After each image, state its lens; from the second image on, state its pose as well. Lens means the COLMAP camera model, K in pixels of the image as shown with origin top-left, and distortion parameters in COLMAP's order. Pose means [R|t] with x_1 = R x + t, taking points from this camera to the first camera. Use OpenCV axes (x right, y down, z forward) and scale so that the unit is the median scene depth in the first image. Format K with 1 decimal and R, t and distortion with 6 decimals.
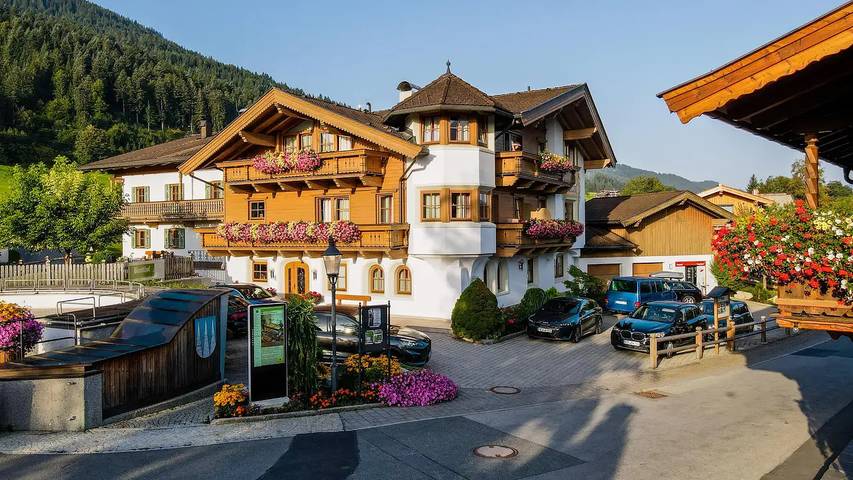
lens RADIAL K [[625.6, 0, 426.0], [0, 625.6, 238.7], [0, 0, 1]] dist [0.008583, 0.003920]
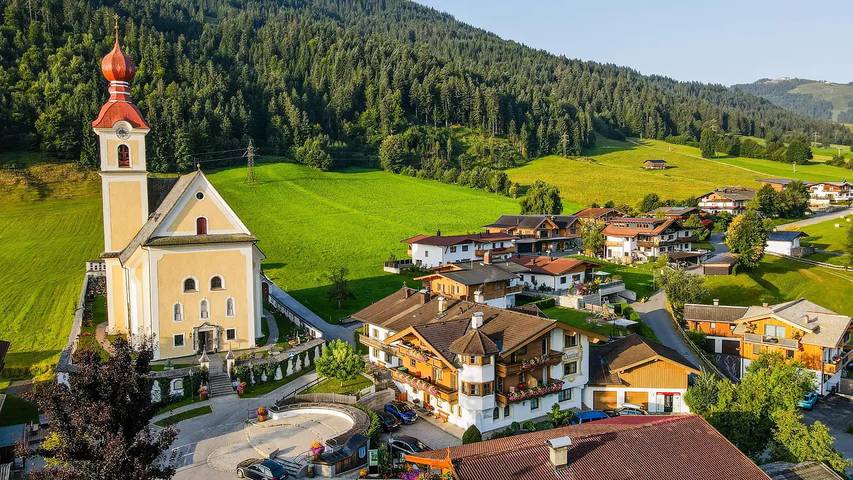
lens RADIAL K [[625.6, 0, 426.1], [0, 625.6, 241.2], [0, 0, 1]] dist [0.008583, 0.003920]
pose [[0.901513, 0.036370, -0.431221, 0.058459], [-0.005073, 0.997282, 0.073507, -0.051617], [0.432723, -0.064080, 0.899247, -0.079710]]
